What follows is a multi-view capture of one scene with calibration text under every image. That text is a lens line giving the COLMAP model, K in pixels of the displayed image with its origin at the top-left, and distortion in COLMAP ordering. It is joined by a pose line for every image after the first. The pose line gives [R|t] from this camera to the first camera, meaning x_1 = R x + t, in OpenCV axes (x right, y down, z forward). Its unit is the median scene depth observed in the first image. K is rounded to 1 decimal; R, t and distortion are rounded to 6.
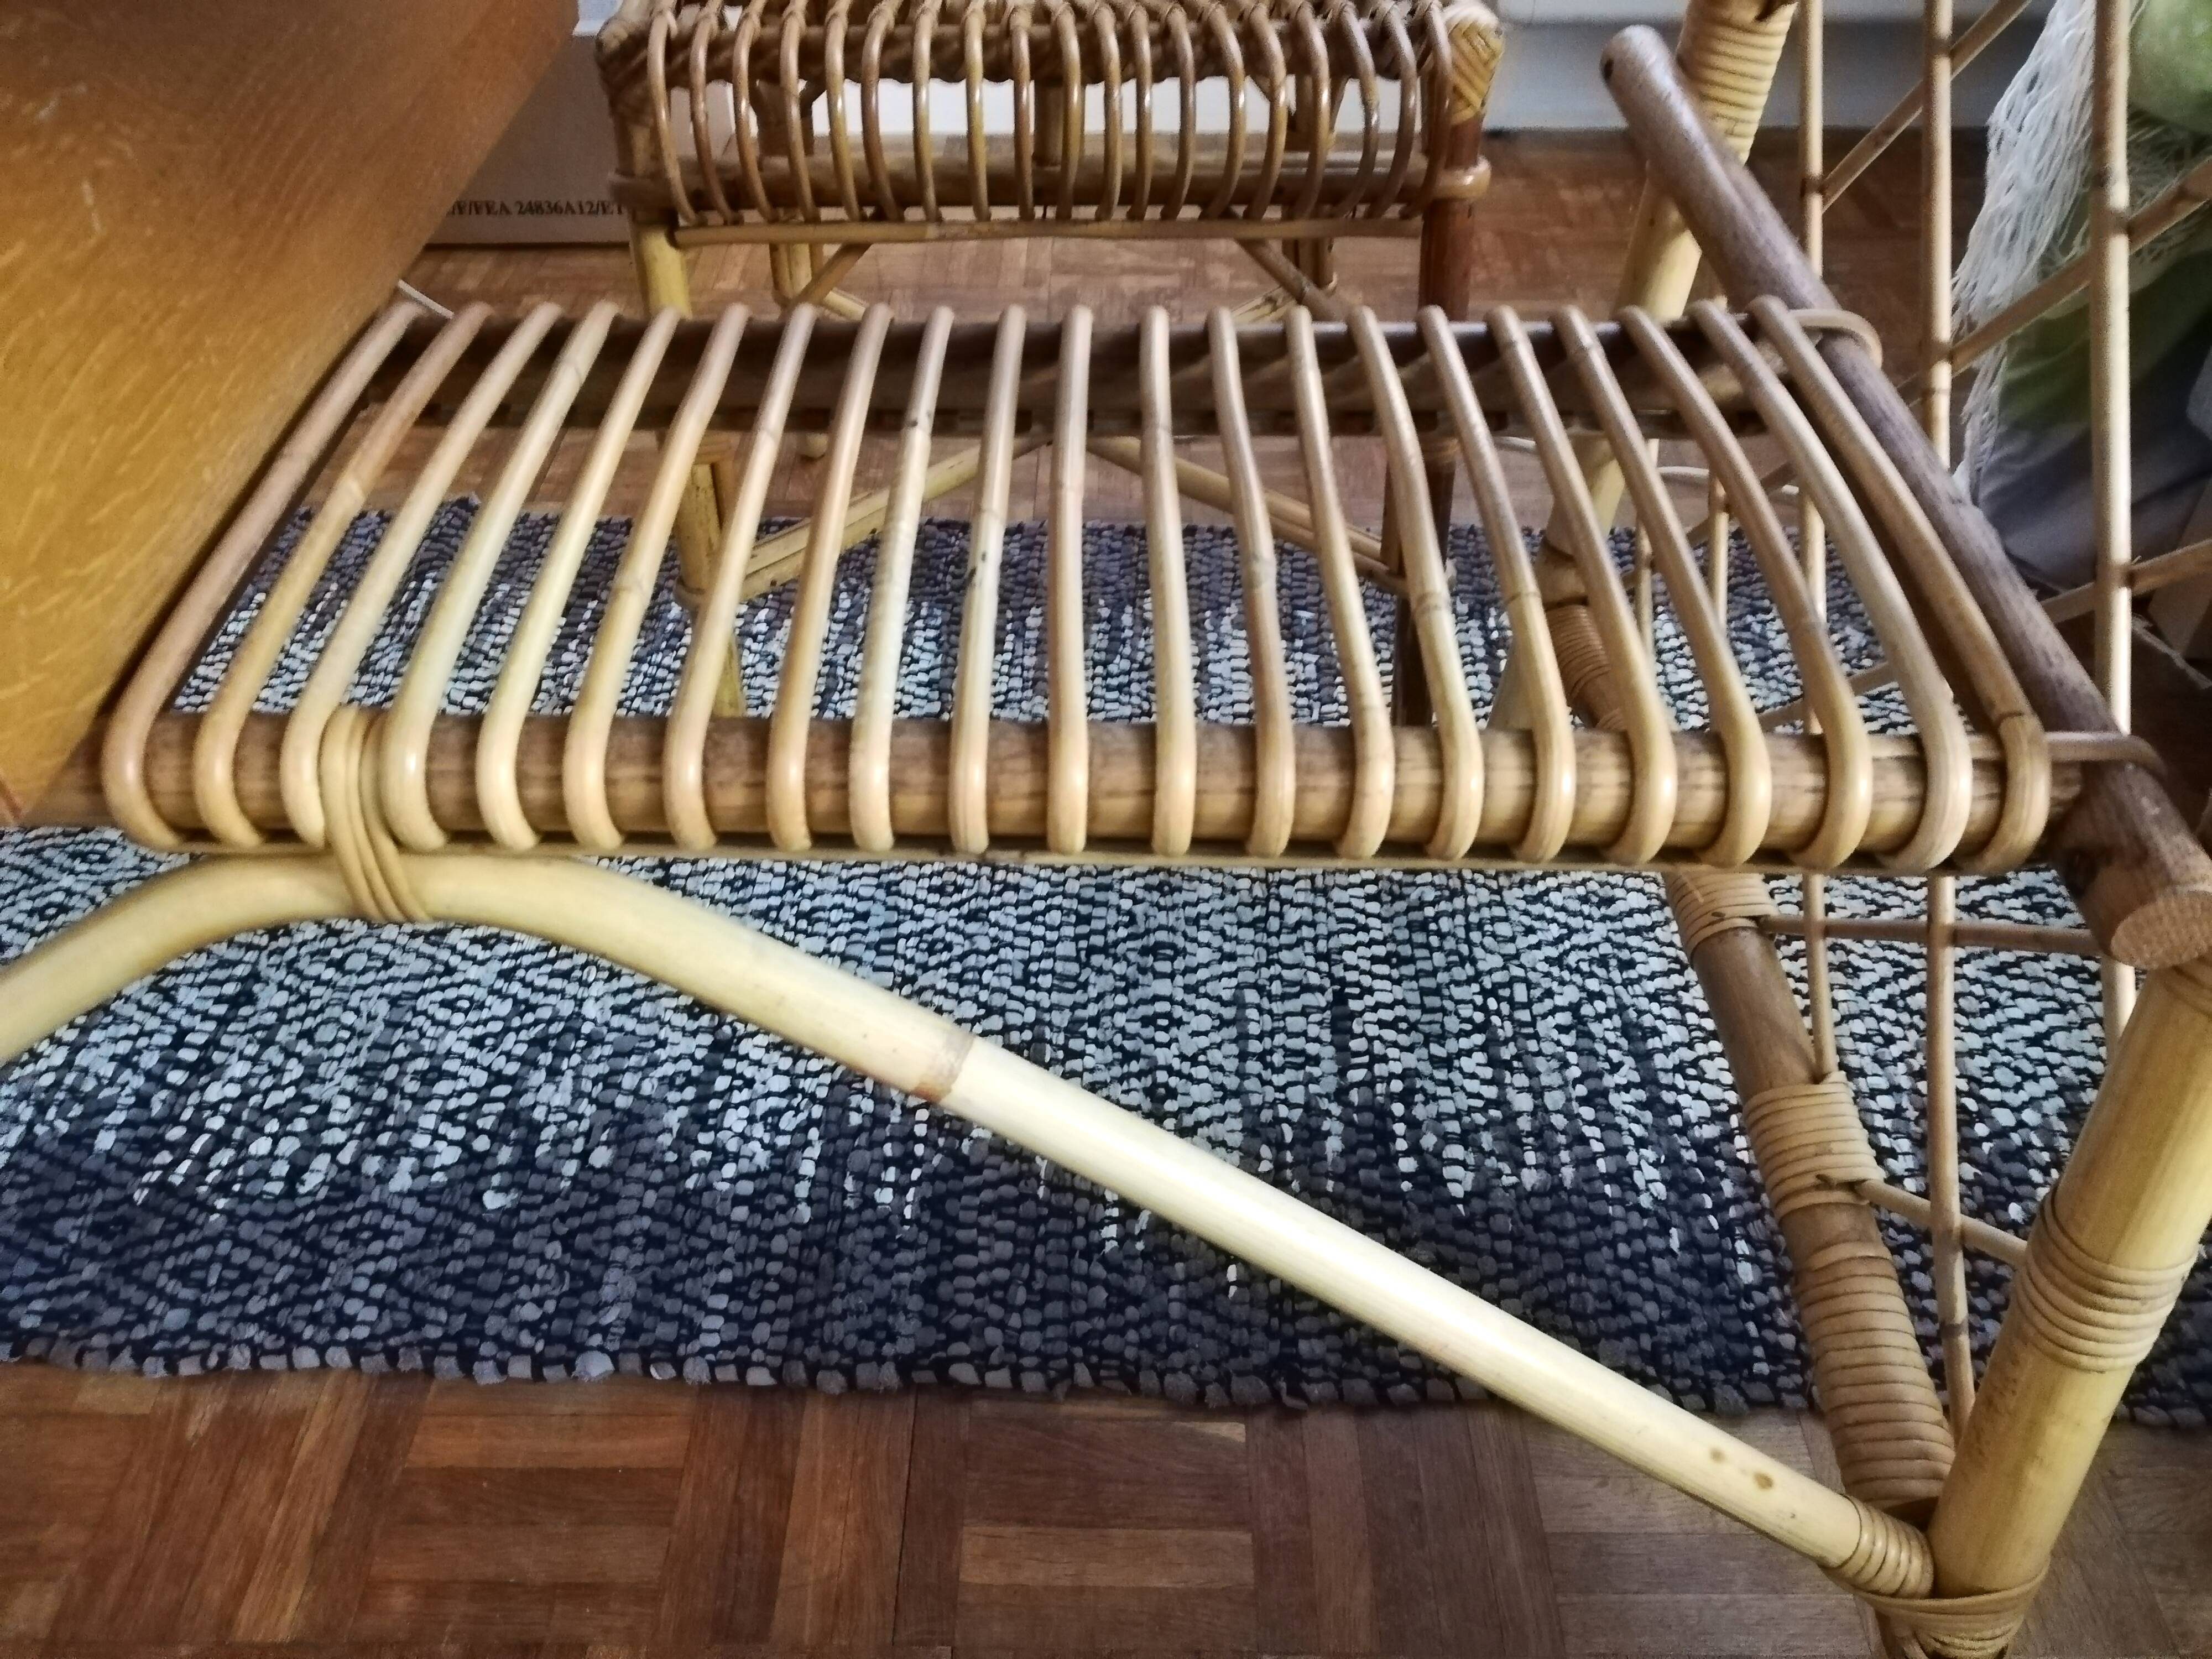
lens RADIAL K [[1632.8, 0, 1112.2], [0, 1632.8, 821.6], [0, 0, 1]] dist [0.013437, -0.032991]
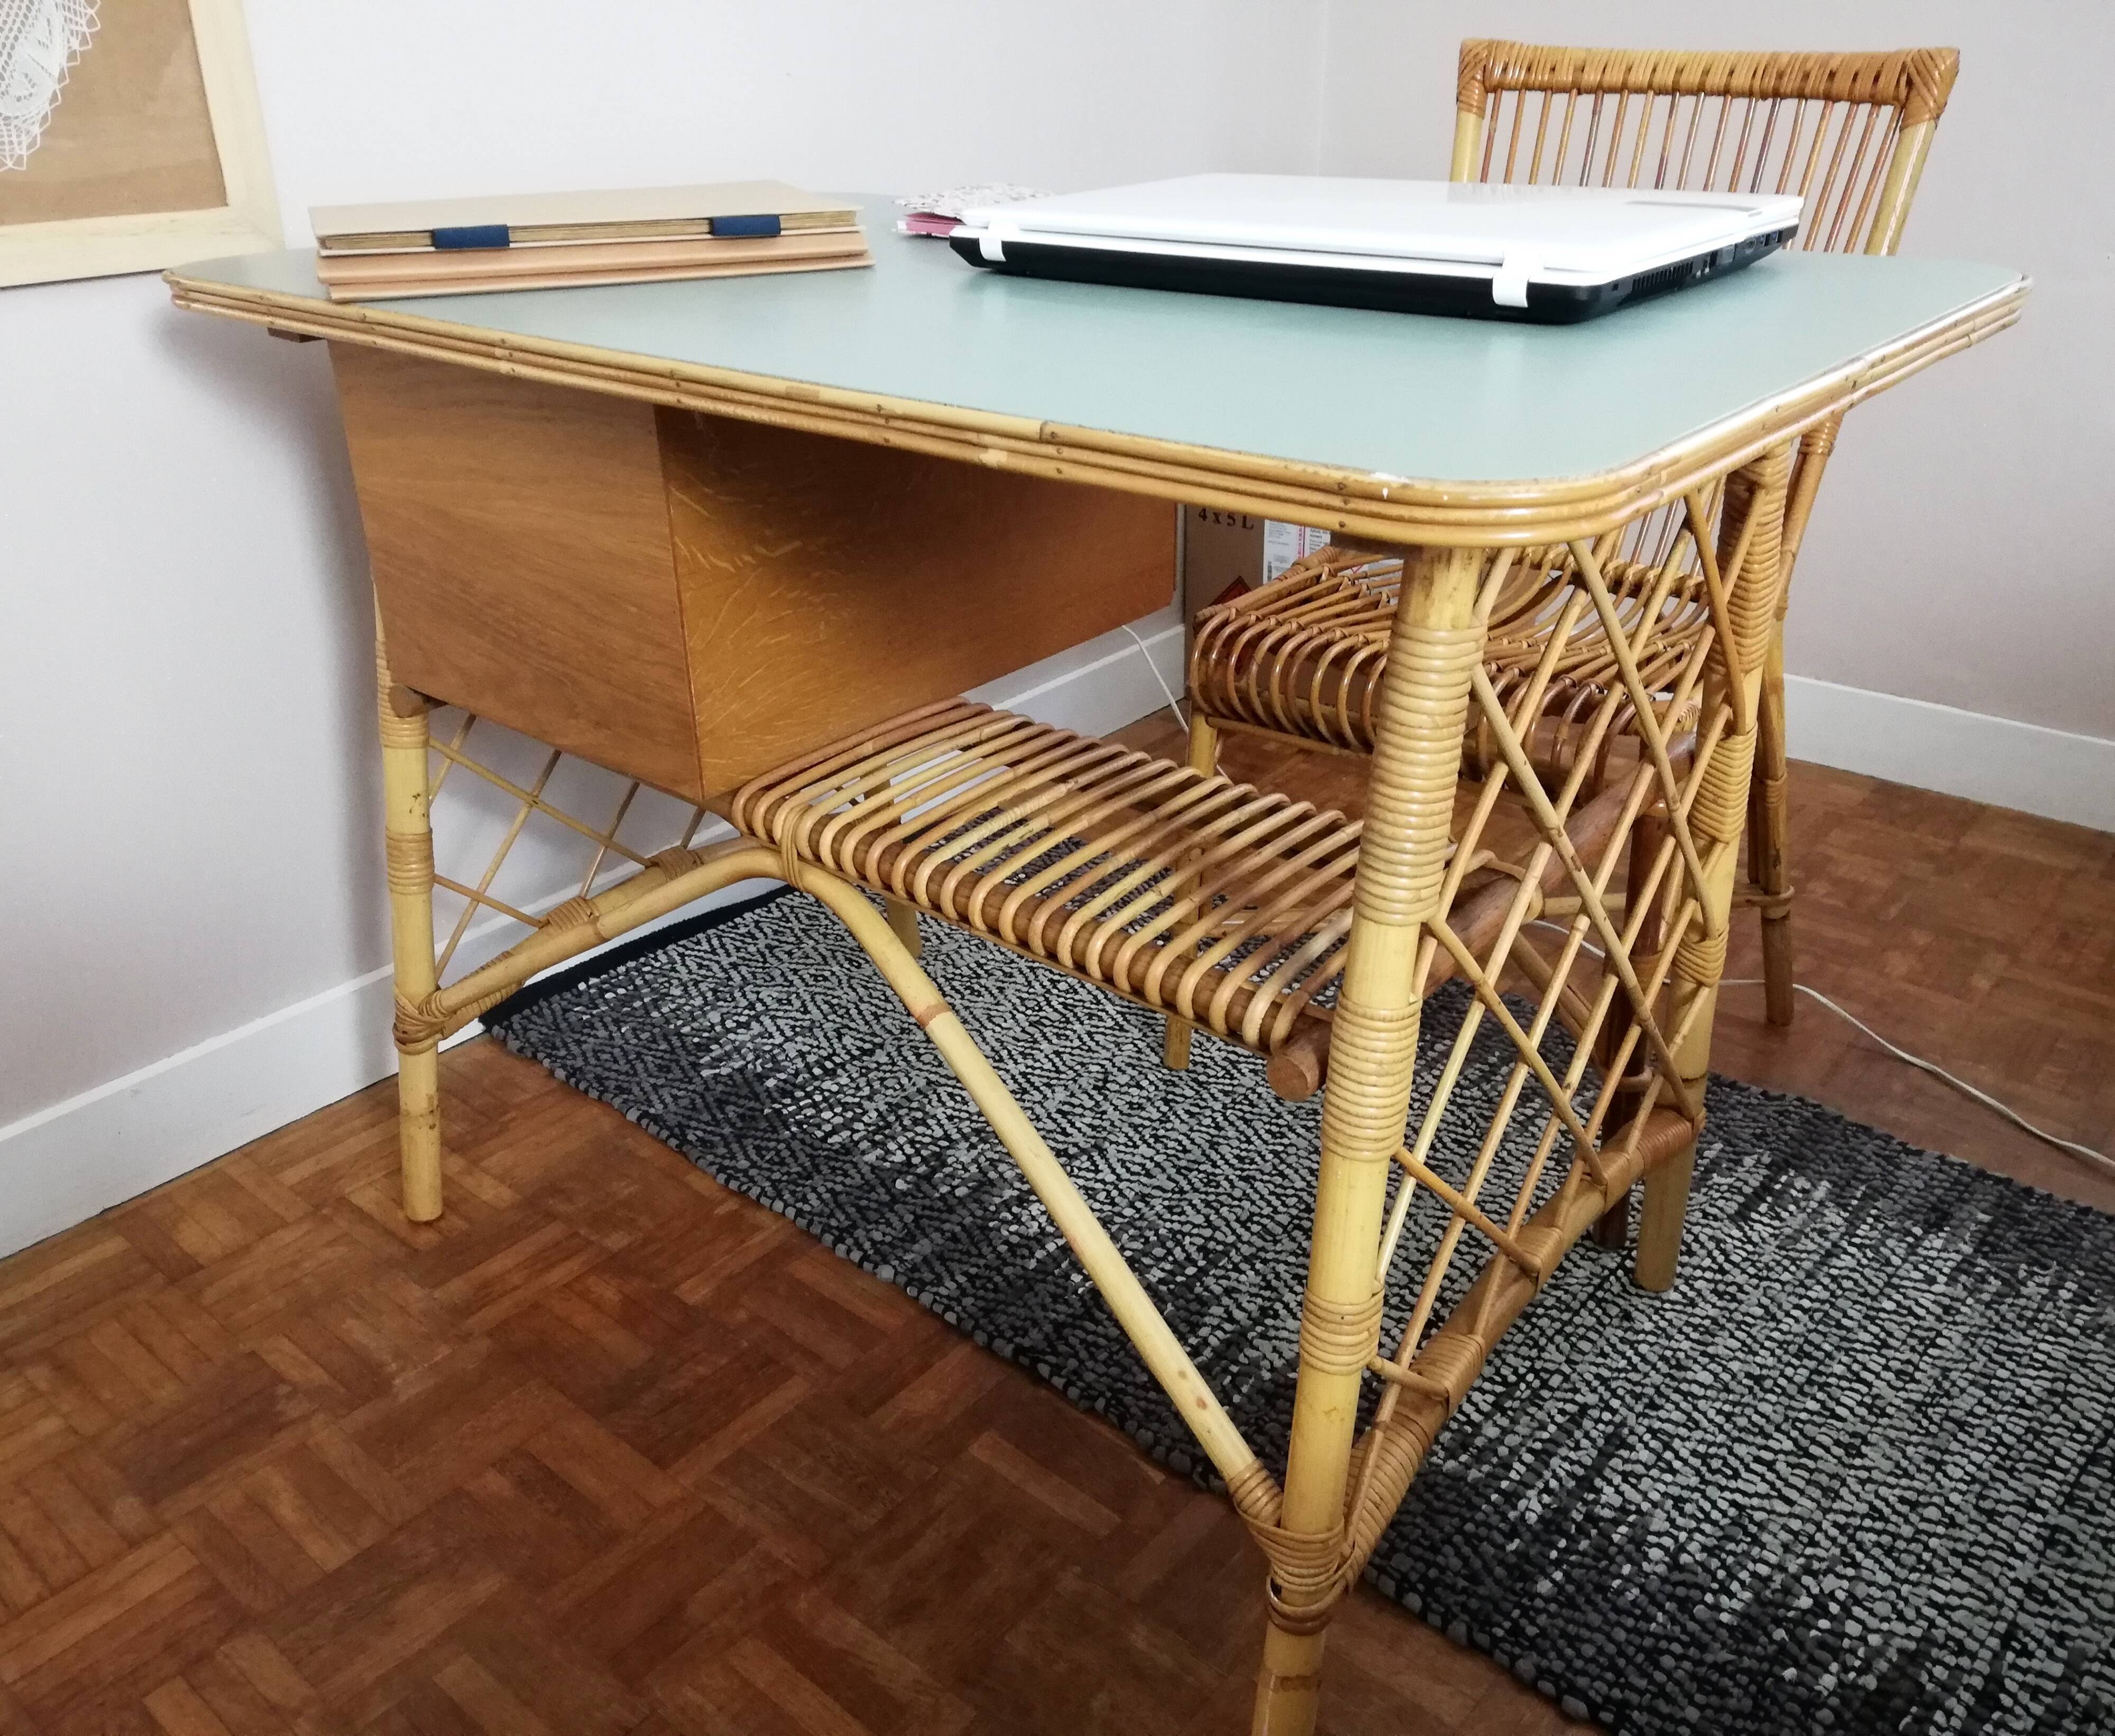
lens RADIAL K [[1662.3, 0, 1084.3], [0, 1662.3, 867.5], [0, 0, 1]] dist [0.000635, -0.159172]
pose [[0.774886, 0.275530, -0.568889, 0.650618], [-0.426584, 0.892093, -0.148985, 0.104398], [0.466452, 0.358125, 0.808807, -0.438049]]
